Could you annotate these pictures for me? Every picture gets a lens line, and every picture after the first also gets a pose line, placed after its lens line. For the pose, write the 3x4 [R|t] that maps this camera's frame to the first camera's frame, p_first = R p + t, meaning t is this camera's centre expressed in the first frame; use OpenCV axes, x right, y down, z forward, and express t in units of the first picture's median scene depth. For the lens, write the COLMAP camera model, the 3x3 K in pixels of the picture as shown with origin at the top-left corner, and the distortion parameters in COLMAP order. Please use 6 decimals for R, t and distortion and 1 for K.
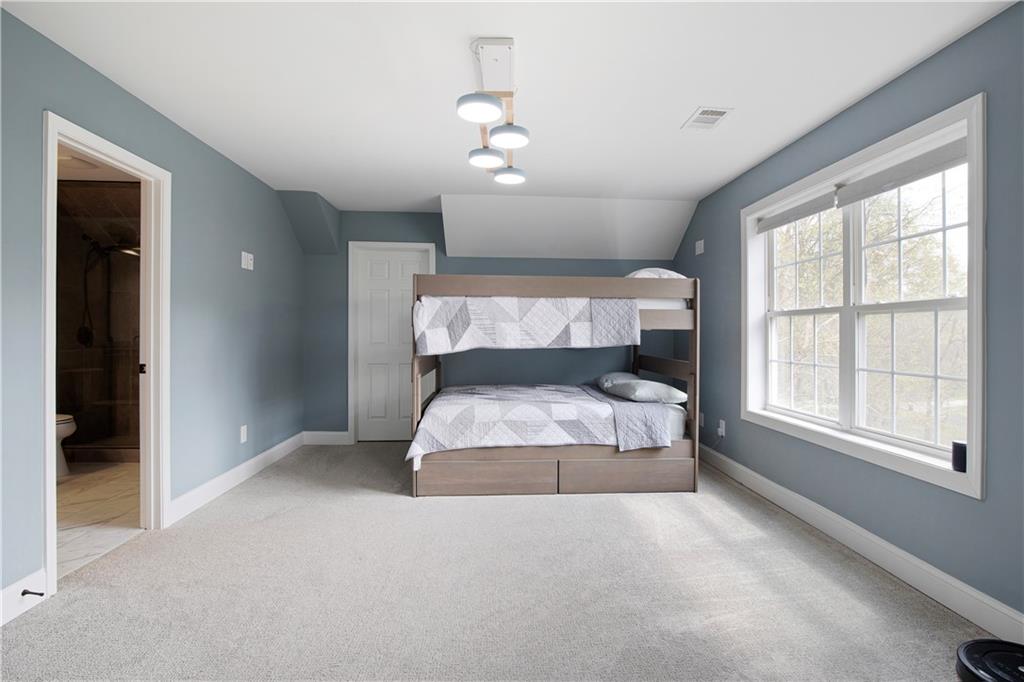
lens RADIAL K [[502.7, 0, 524.7], [0, 502.7, 336.1], [0, 0, 1]] dist [-0.000073, -0.000140]
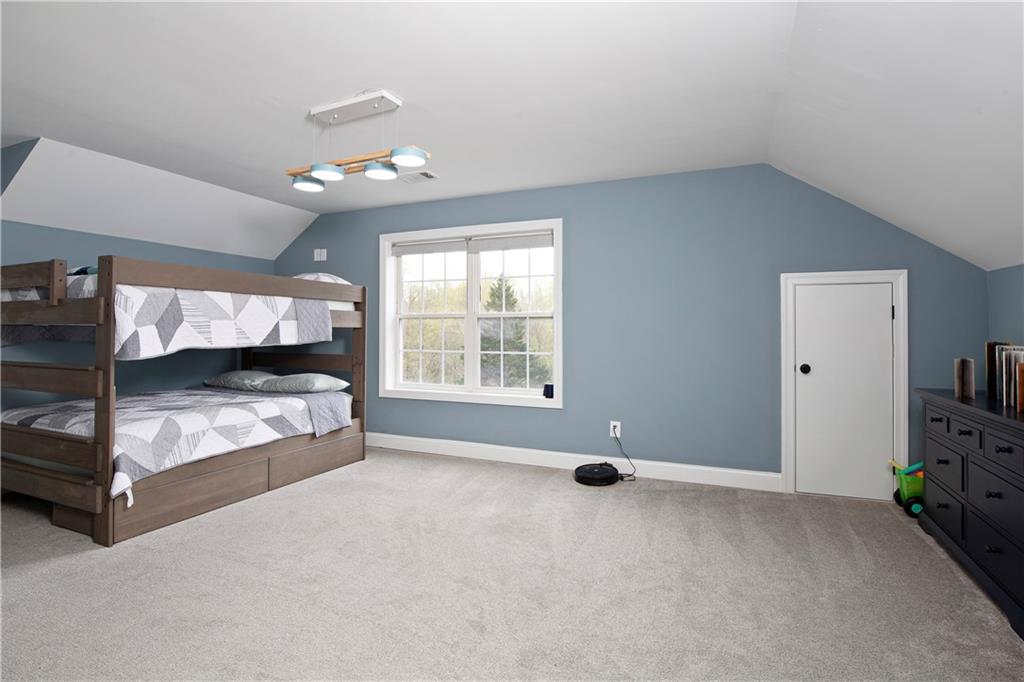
lens RADIAL K [[502.7, 0, 524.7], [0, 502.7, 336.1], [0, 0, 1]] dist [-0.000073, -0.000140]
pose [[0.462145, -0.014113, 0.886692, -0.585975], [0.003706, 0.999895, 0.013983, -0.008173], [-0.886797, -0.003176, 0.462149, 0.082742]]
